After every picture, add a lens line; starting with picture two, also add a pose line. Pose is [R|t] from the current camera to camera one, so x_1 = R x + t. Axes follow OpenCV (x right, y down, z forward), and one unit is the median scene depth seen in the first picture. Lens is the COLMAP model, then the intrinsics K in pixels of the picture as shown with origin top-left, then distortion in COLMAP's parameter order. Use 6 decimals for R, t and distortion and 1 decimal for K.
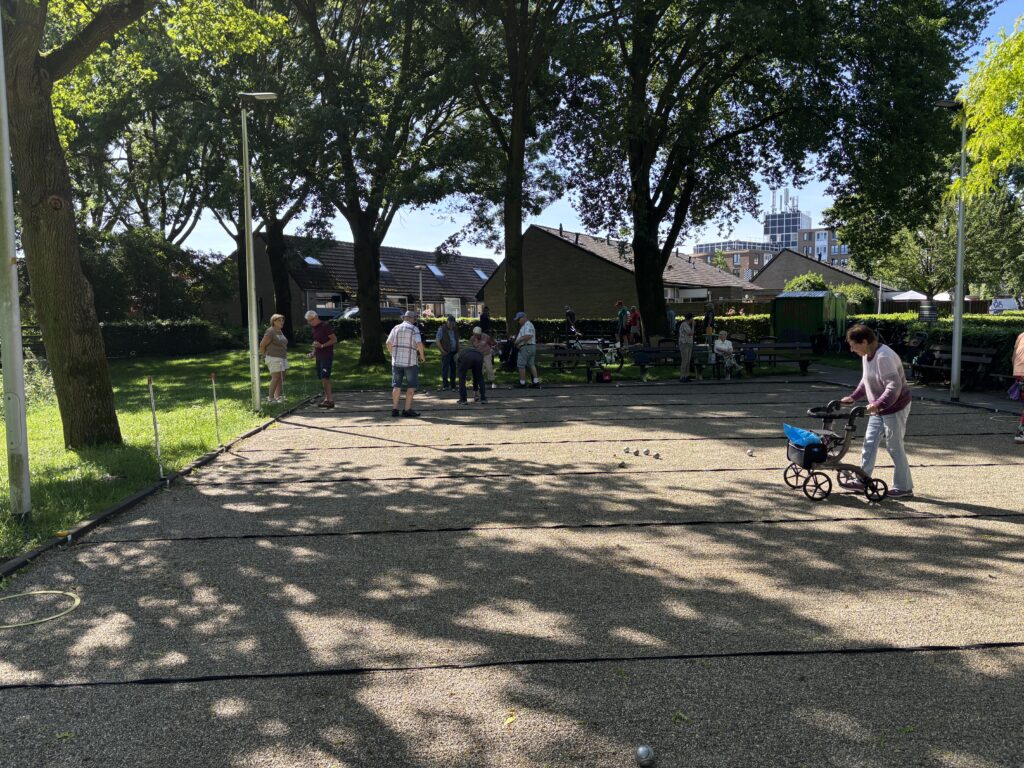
lens RADIAL K [[773.0, 0, 510.1], [0, 773.0, 385.8], [0, 0, 1]] dist [0.044936, -0.053954]
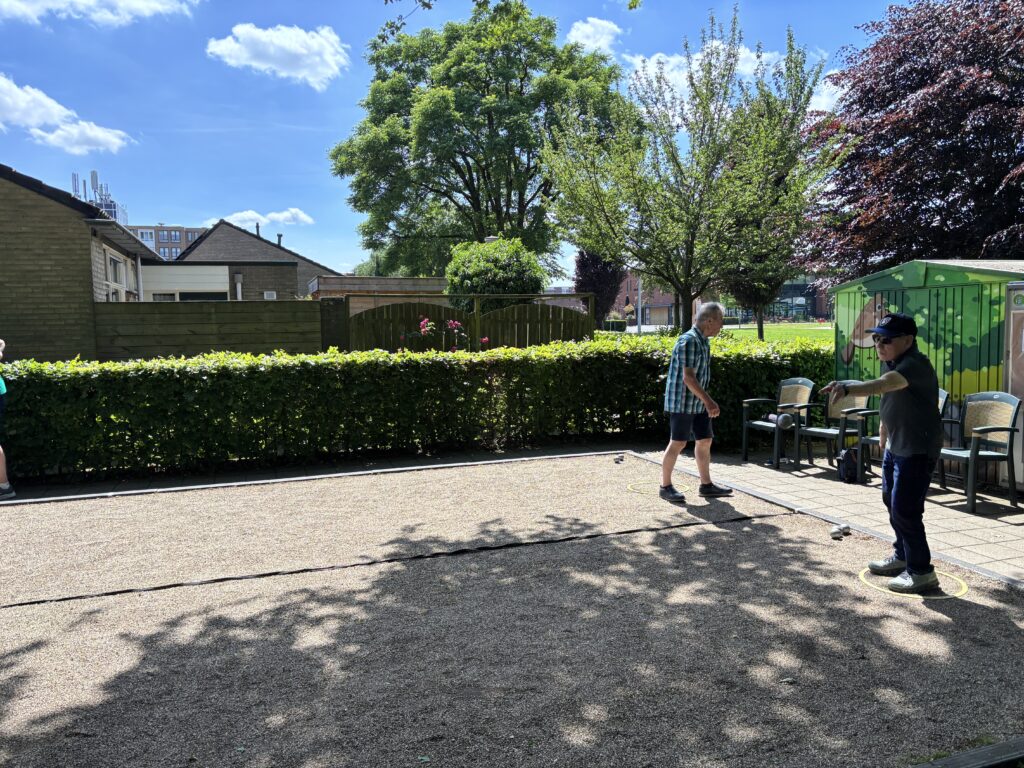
lens RADIAL K [[773.0, 0, 527.0], [0, 773.0, 384.9], [0, 0, 1]] dist [0.044936, -0.053954]
pose [[0.635788, -0.062130, 0.769359, 0.113702], [0.079023, 0.996757, 0.015190, -0.115680], [-0.767808, 0.051139, 0.638636, 1.175300]]
